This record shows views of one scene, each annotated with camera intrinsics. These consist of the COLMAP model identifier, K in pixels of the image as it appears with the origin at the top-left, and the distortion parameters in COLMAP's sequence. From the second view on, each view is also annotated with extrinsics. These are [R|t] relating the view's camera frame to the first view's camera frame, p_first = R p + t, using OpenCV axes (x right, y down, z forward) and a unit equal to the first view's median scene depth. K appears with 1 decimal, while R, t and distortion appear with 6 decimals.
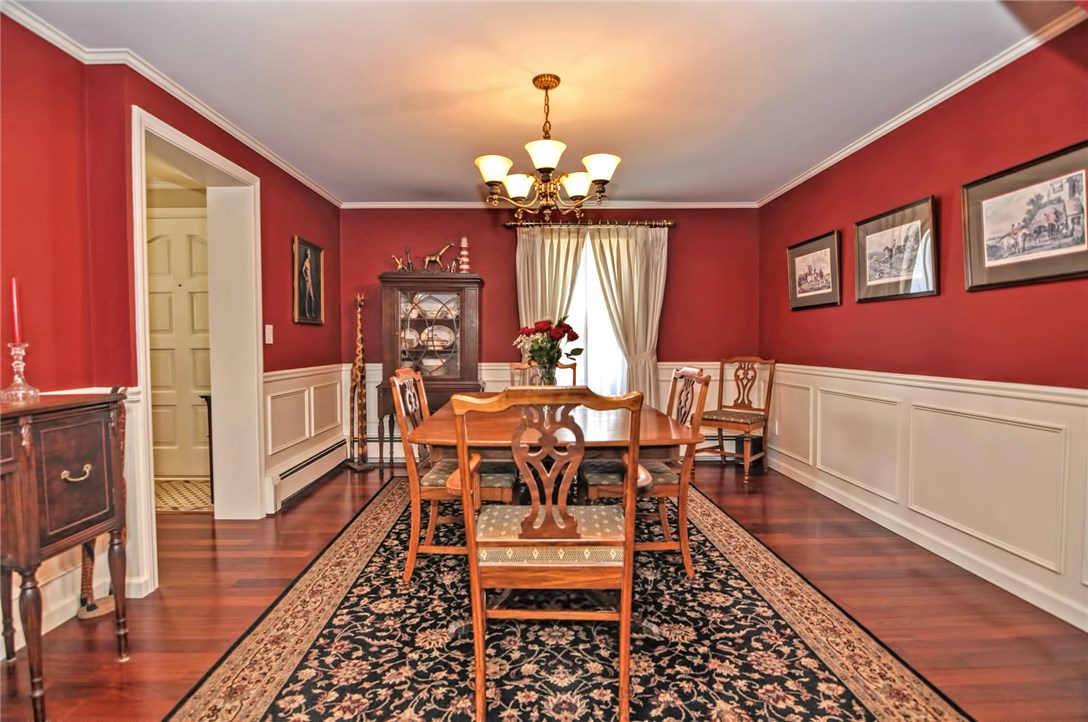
lens RADIAL K [[524.6, 0, 538.8], [0, 524.6, 355.3], [0, 0, 1]] dist [-0.016567, -0.002149]
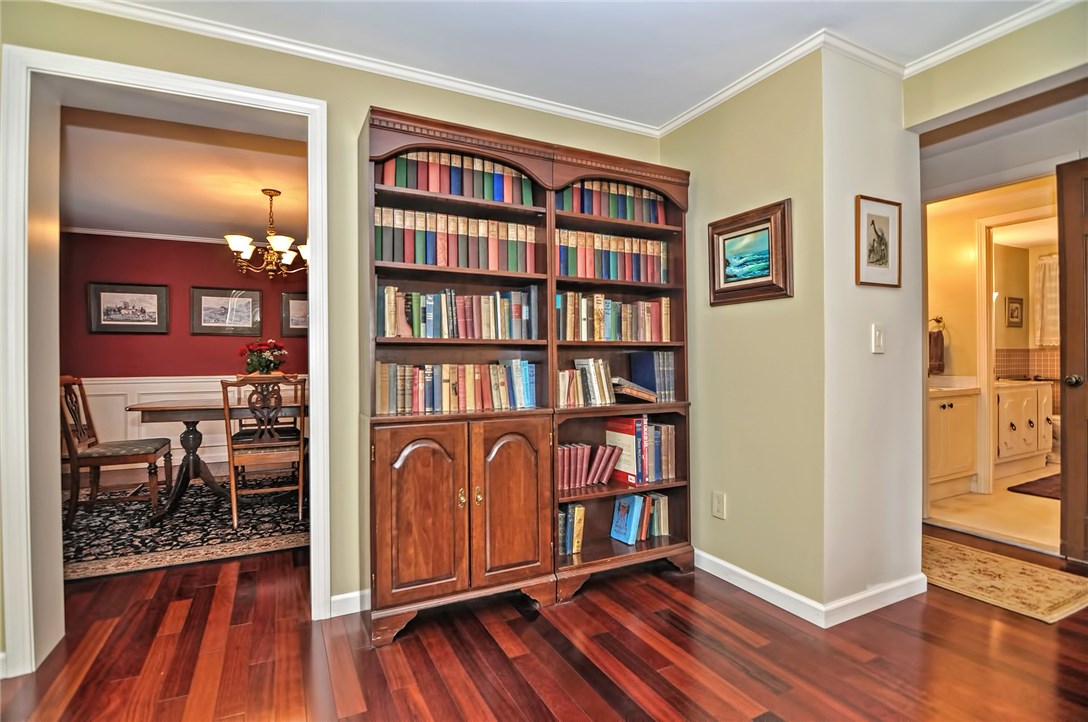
lens RADIAL K [[524.6, 0, 540.9], [0, 524.6, 359.7], [0, 0, 1]] dist [-0.016567, -0.002149]
pose [[-0.446237, 0.006234, 0.894893, -1.459781], [0.031701, 0.999458, 0.008845, -0.002810], [-0.894353, 0.032316, -0.446193, 0.820386]]
